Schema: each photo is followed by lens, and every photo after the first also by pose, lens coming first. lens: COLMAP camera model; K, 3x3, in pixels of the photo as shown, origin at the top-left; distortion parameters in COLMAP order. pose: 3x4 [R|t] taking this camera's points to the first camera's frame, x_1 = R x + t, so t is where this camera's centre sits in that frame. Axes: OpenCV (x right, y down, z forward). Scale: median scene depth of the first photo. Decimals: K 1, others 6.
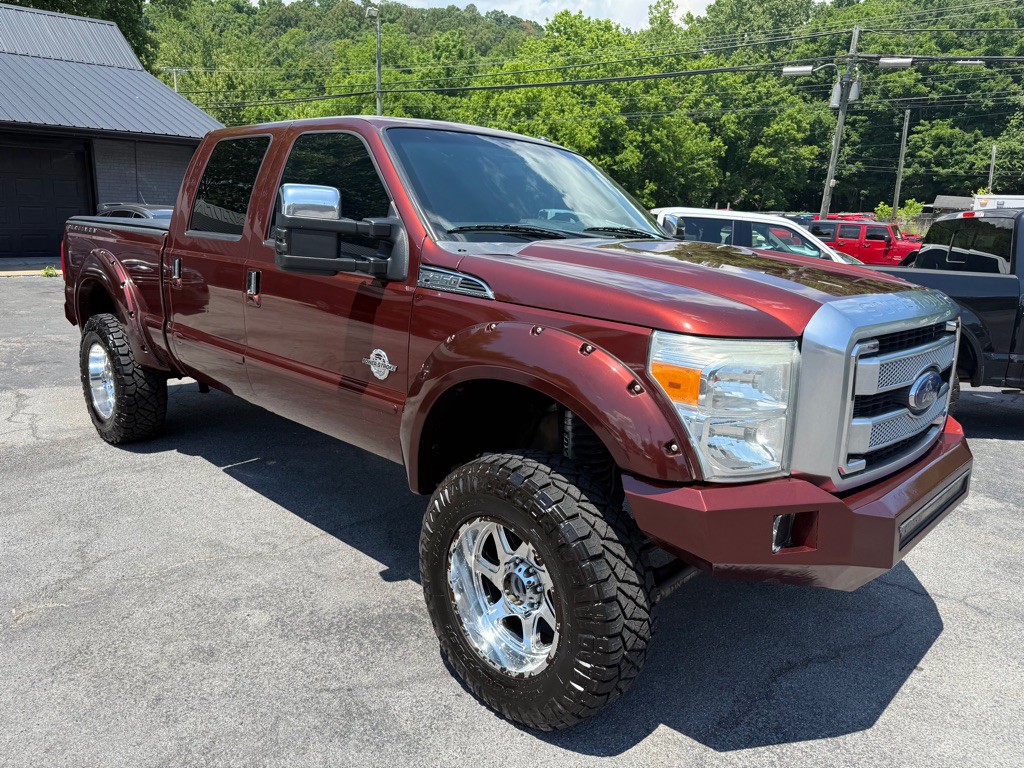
lens RADIAL K [[732.6, 0, 517.3], [0, 732.6, 384.0], [0, 0, 1]] dist [-0.001113, -0.003975]
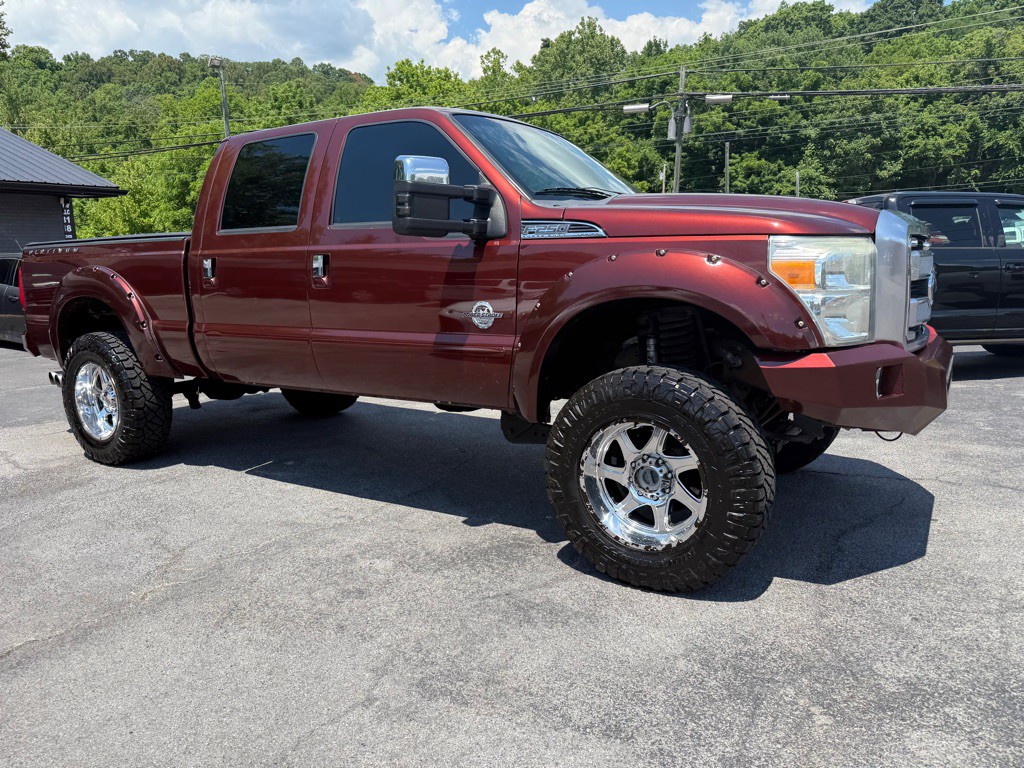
lens RADIAL K [[729.8, 0, 512.8], [0, 729.8, 394.5], [0, 0, 1]] dist [0.006555, -0.013168]
pose [[0.975985, -0.096927, 0.195088, -0.304902], [0.106214, 0.993628, -0.037698, 0.116370], [-0.190191, 0.057514, 0.980061, -0.083316]]
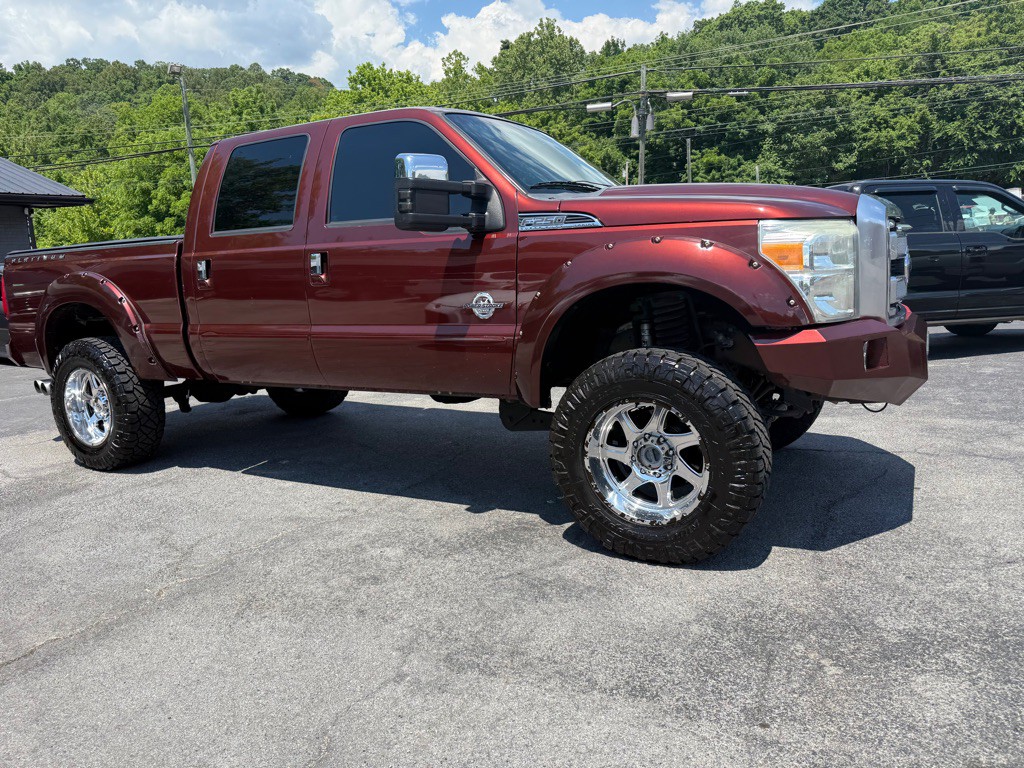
lens RADIAL K [[731.1, 0, 512.0], [0, 731.1, 384.0], [0, 0, 1]] dist [0.009142, -0.017286]
pose [[0.963327, -0.127434, 0.236141, -0.354115], [0.142331, 0.988699, -0.047076, 0.128899], [-0.227473, 0.078960, 0.970578, -0.104596]]
